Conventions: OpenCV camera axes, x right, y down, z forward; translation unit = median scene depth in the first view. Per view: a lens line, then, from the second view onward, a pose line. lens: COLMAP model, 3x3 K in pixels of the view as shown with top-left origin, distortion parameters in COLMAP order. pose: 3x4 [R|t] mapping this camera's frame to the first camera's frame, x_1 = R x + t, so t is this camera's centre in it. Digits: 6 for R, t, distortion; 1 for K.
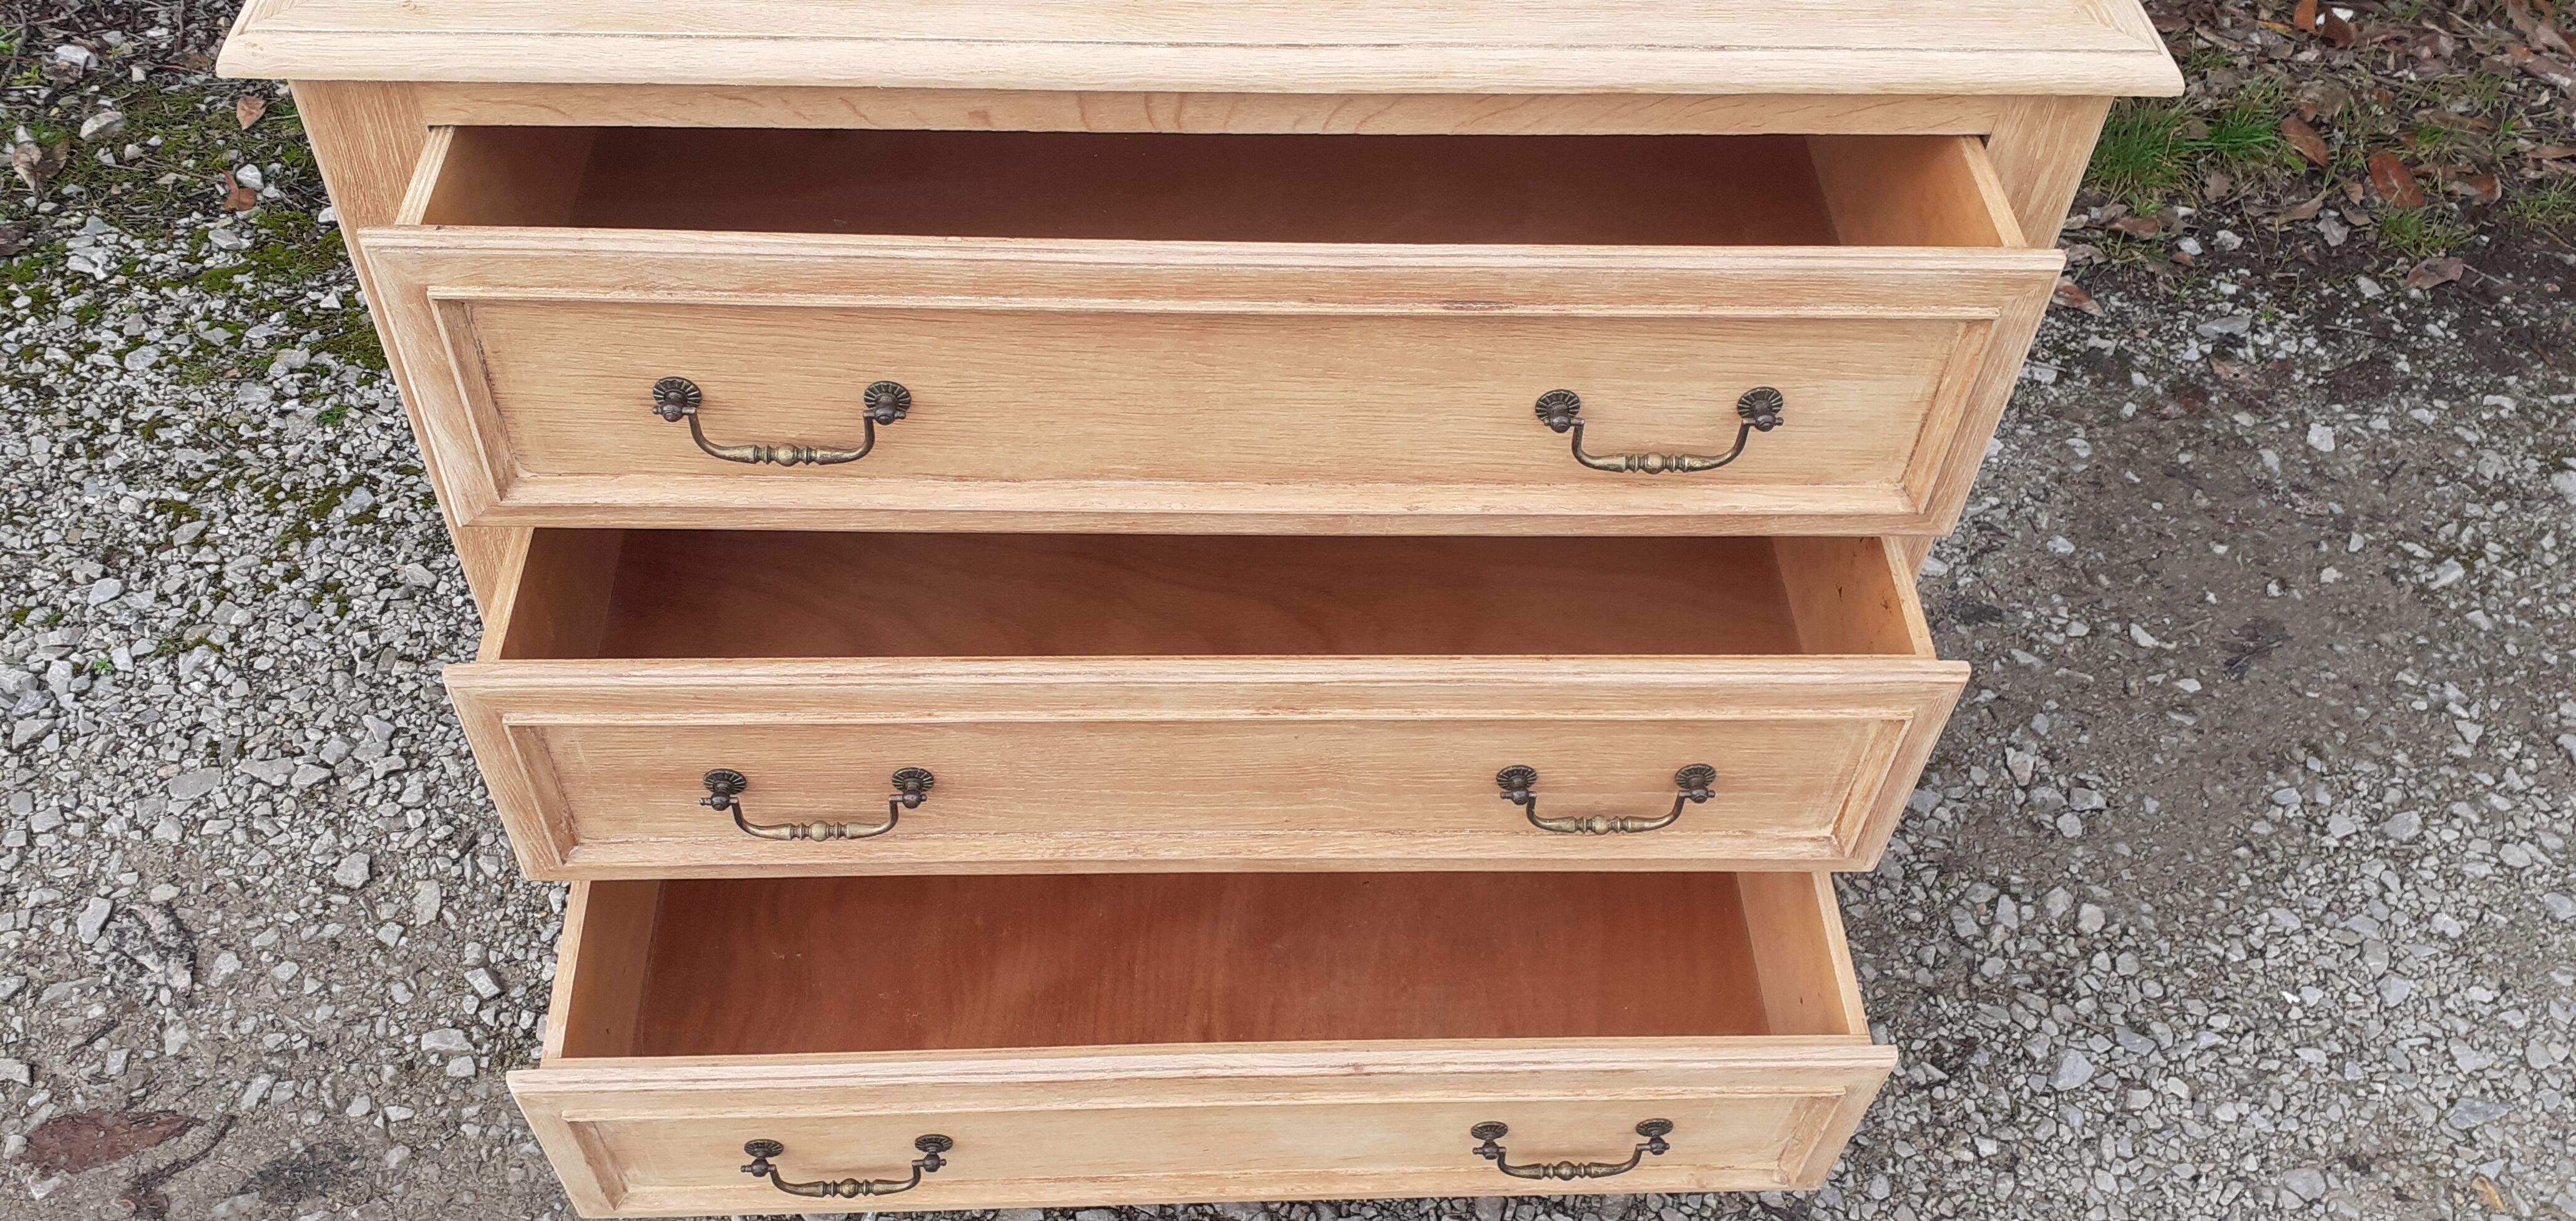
lens RADIAL K [[2071.1, 0, 1291.9], [0, 2071.1, 596.4], [0, 0, 1]] dist [-0.000810, 0.015928]
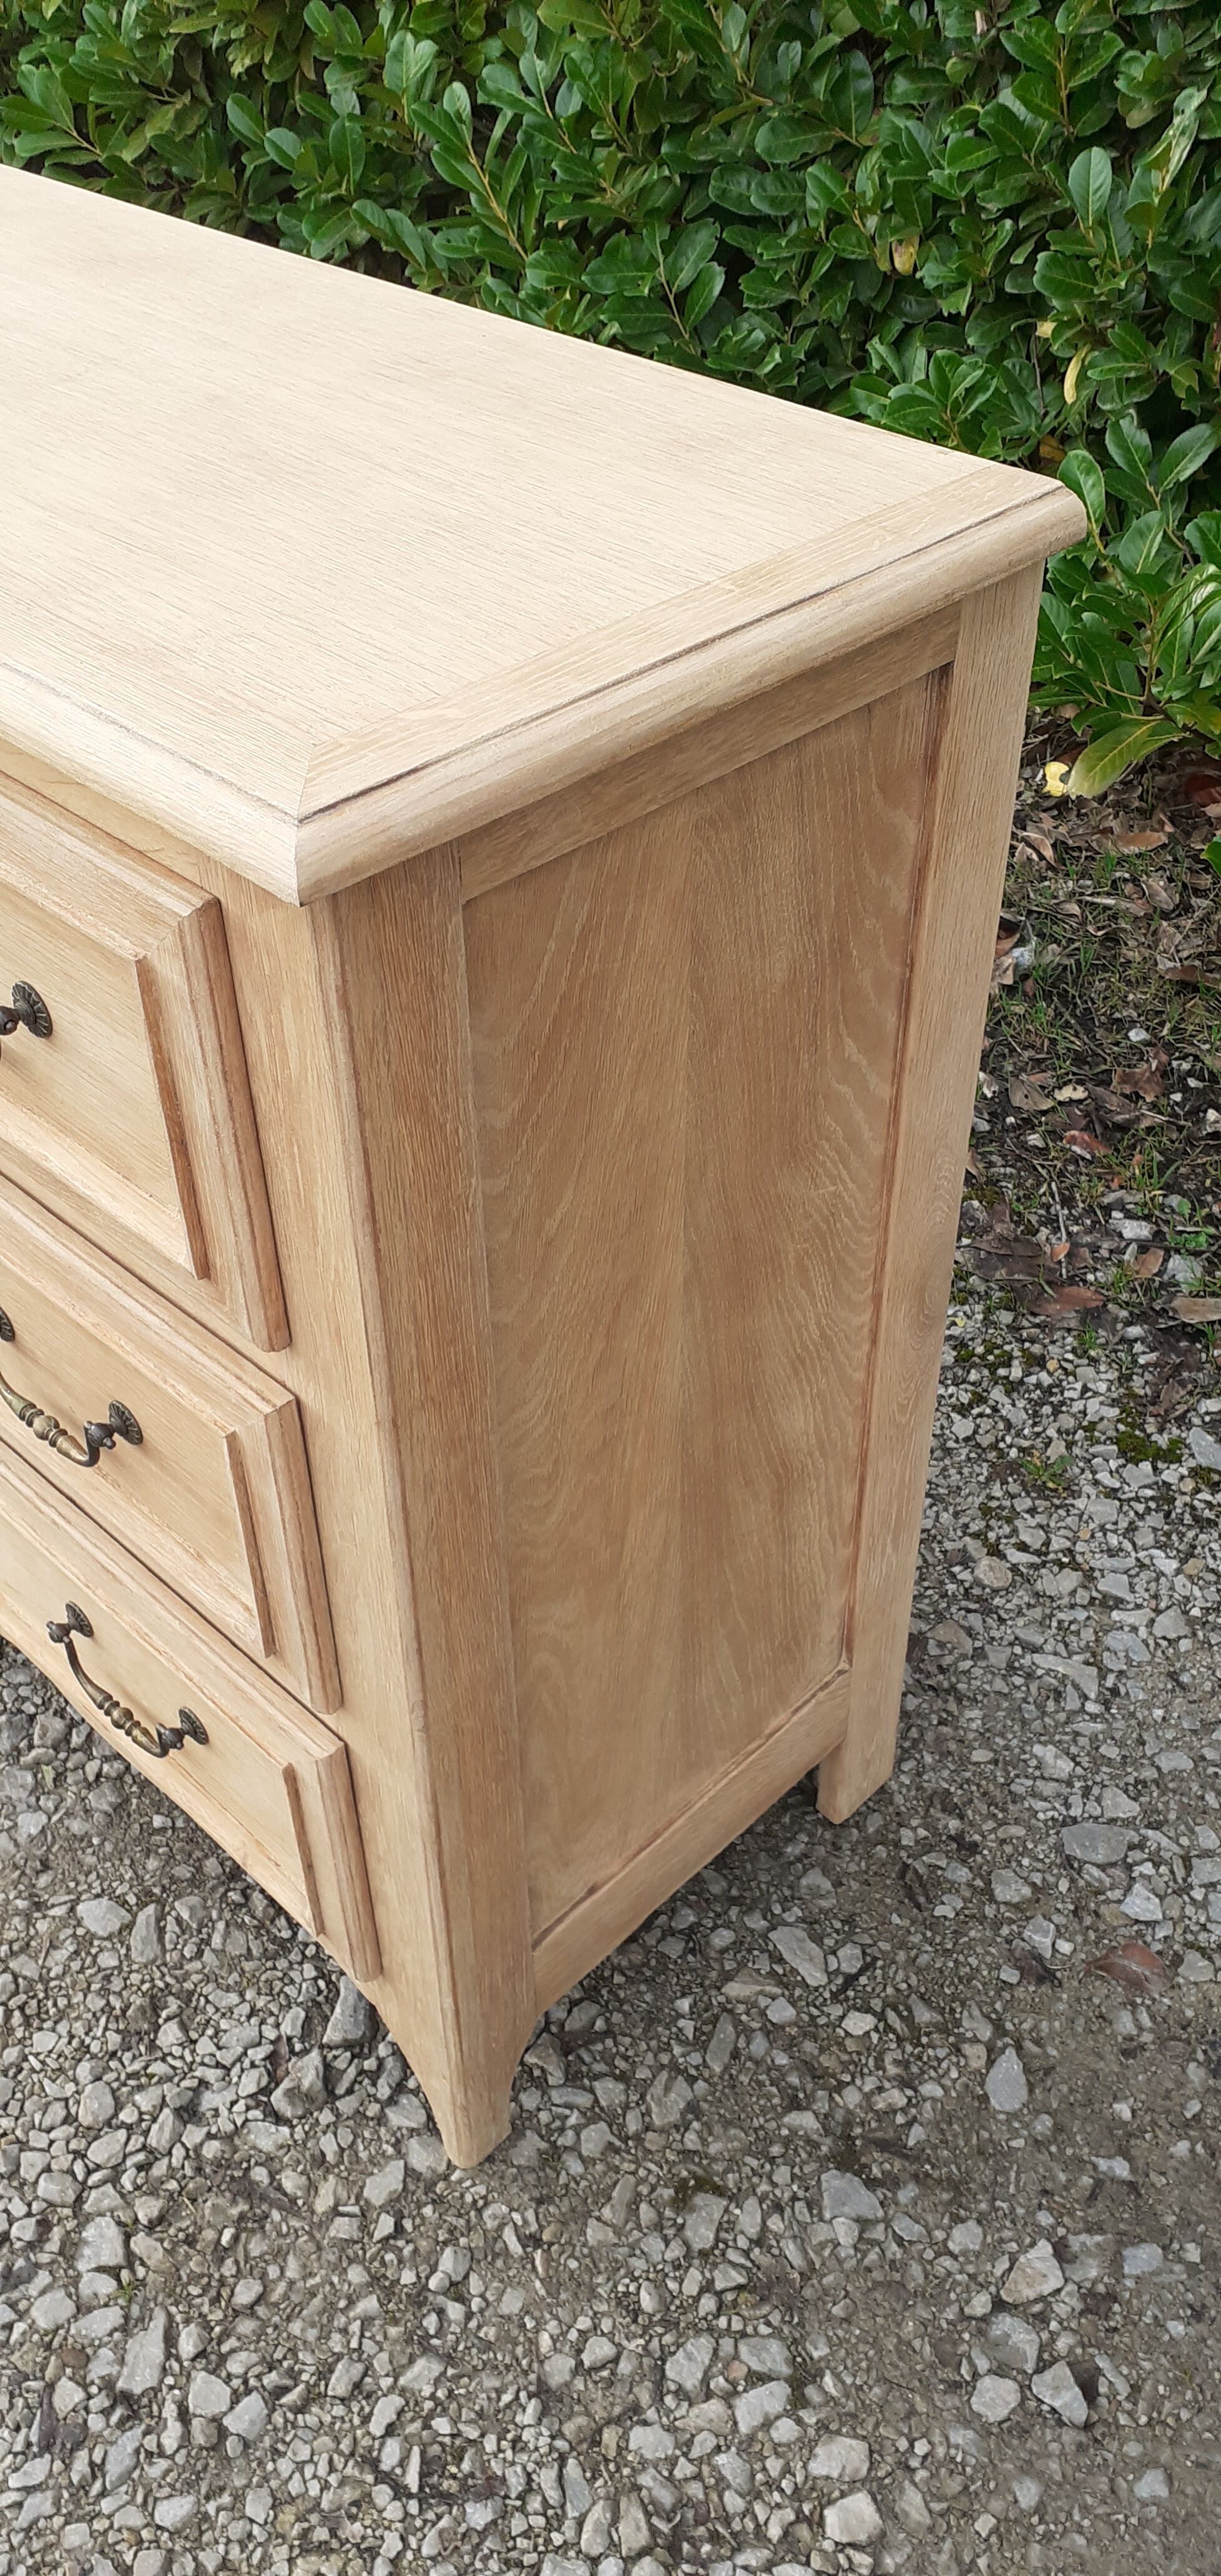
lens RADIAL K [[2079.3, 0, 625.8], [0, 2079.3, 1284.7], [0, 0, 1]] dist [0.011570, -0.014062]
pose [[0.667490, 0.440382, -0.600434, 0.495682], [-0.525523, 0.849879, 0.039122, -0.123817], [0.527525, 0.289428, 0.798717, 0.347529]]
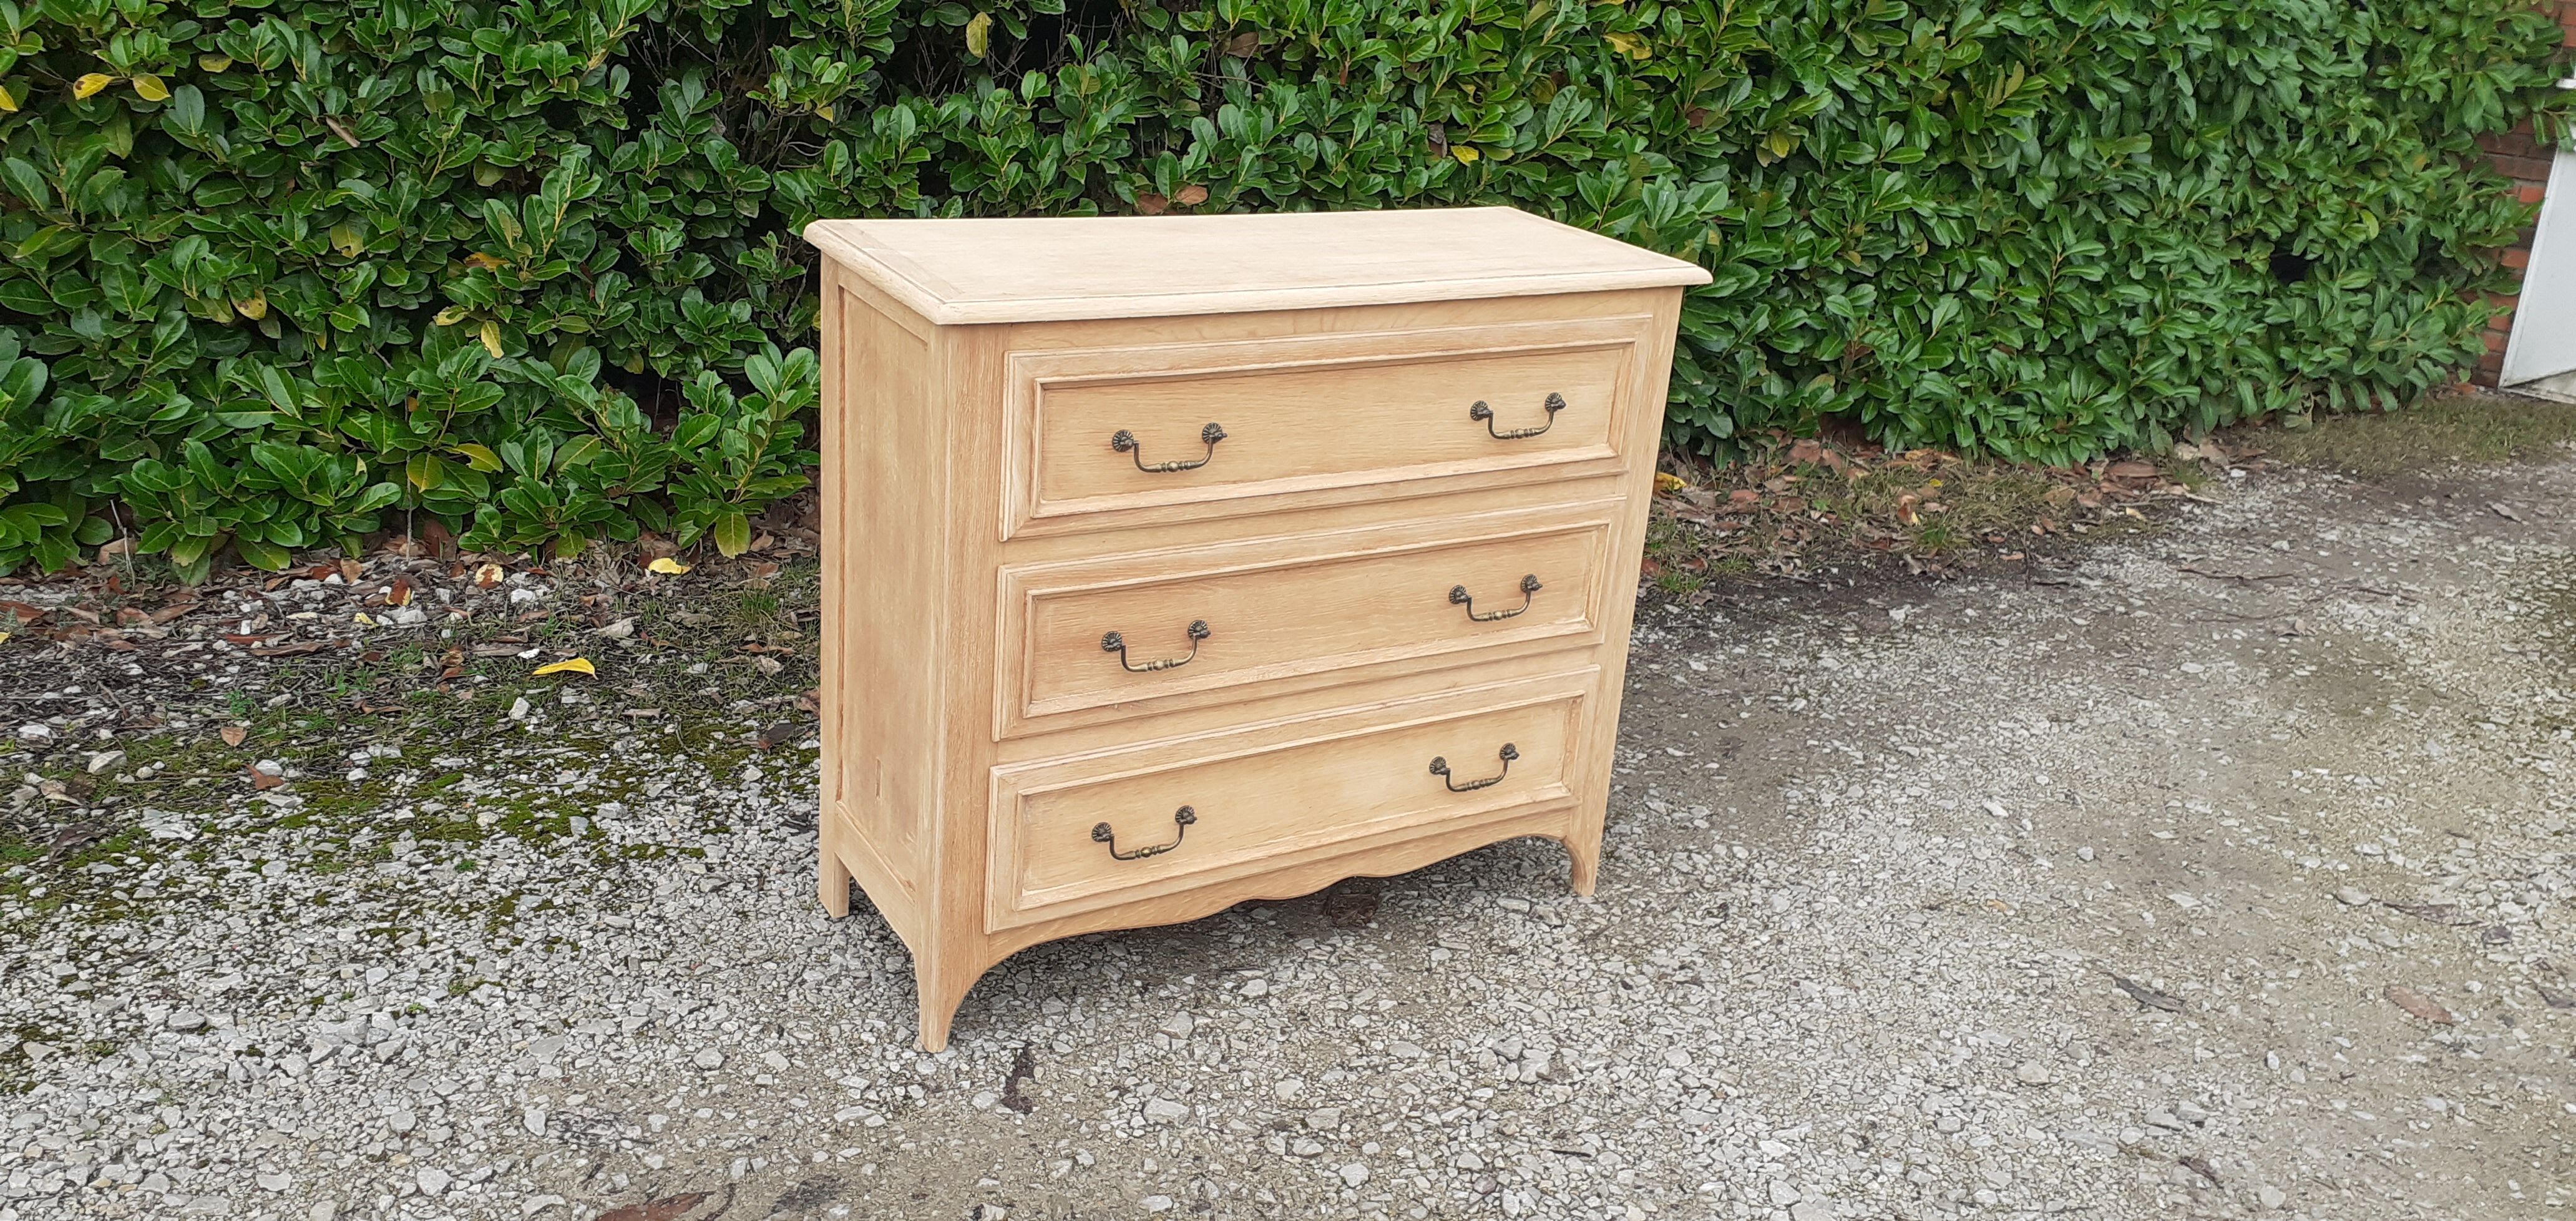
lens RADIAL K [[2047.0, 0, 1294.8], [0, 2047.0, 585.3], [0, 0, 1]] dist [0.125292, -0.285509]
pose [[0.886724, -0.139936, 0.440611, -0.587104], [0.318892, 0.875186, -0.363810, 0.417868], [-0.334707, 0.463106, 0.820673, -0.325603]]
